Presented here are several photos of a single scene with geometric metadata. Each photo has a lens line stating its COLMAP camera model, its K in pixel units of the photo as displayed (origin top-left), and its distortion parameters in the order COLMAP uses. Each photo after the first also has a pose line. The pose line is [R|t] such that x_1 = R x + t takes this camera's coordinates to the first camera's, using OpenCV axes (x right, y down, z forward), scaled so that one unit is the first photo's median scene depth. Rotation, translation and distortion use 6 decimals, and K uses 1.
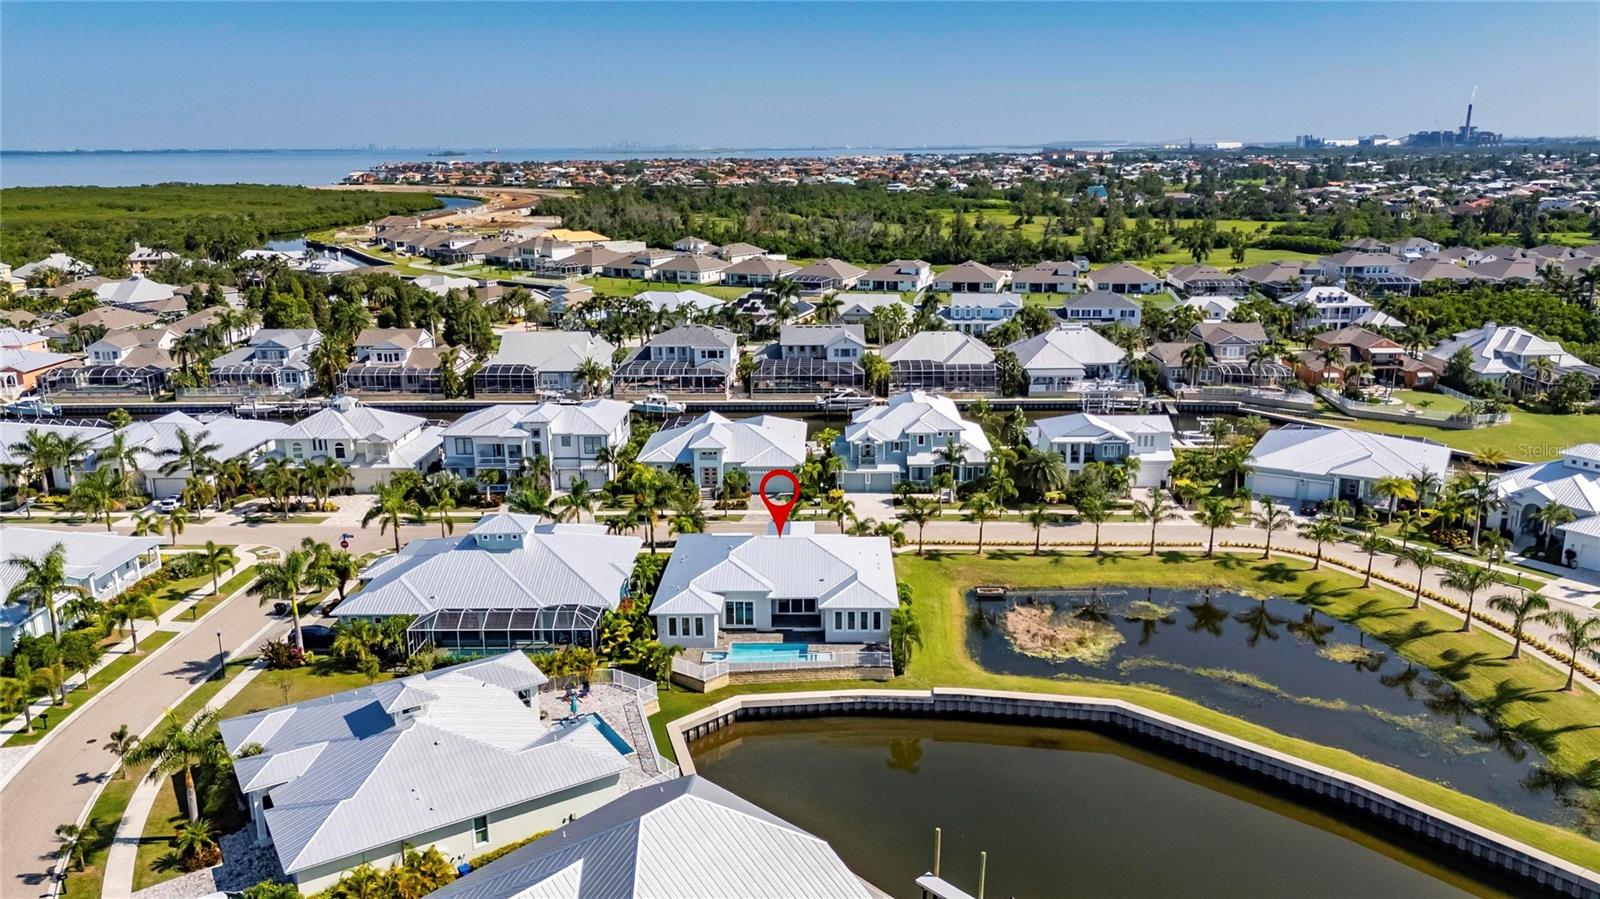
lens RADIAL K [[1158.0, 0, 800.0], [0, 1158.0, 449.5], [0, 0, 1]] dist [0.063637, -0.058008]
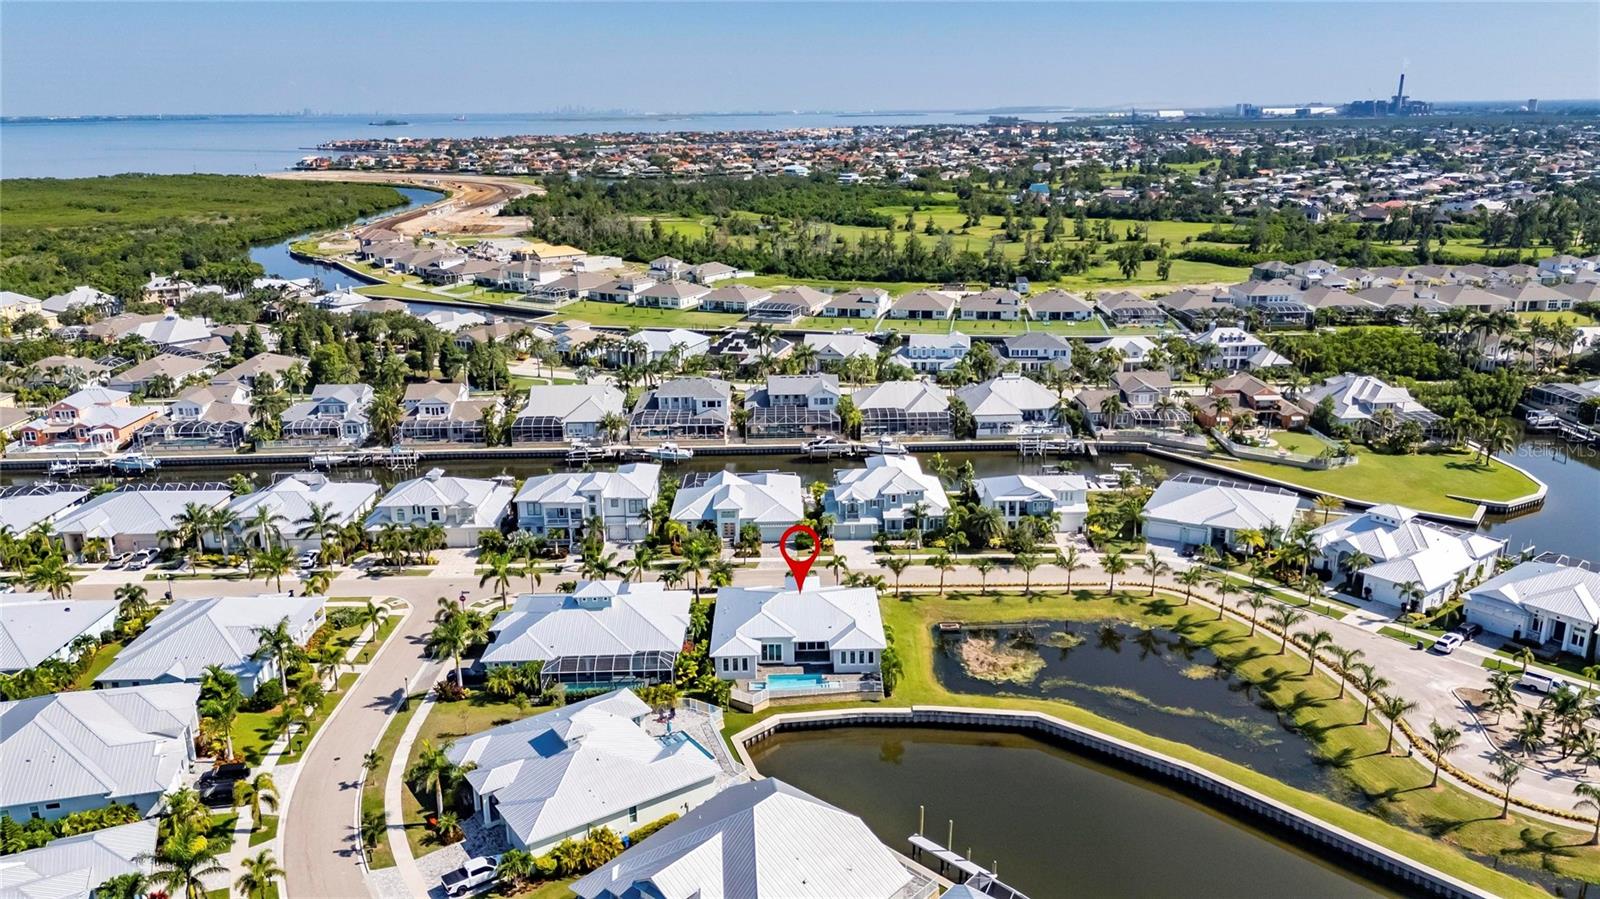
lens RADIAL K [[1158.0, 0, 800.0], [0, 1158.0, 449.5], [0, 0, 1]] dist [0.063637, -0.058008]
pose [[0.999015, -0.013411, 0.042307, -0.041052], [0.012186, 0.999503, 0.029083, -0.079209], [-0.042676, -0.028538, 0.998681, -0.214107]]
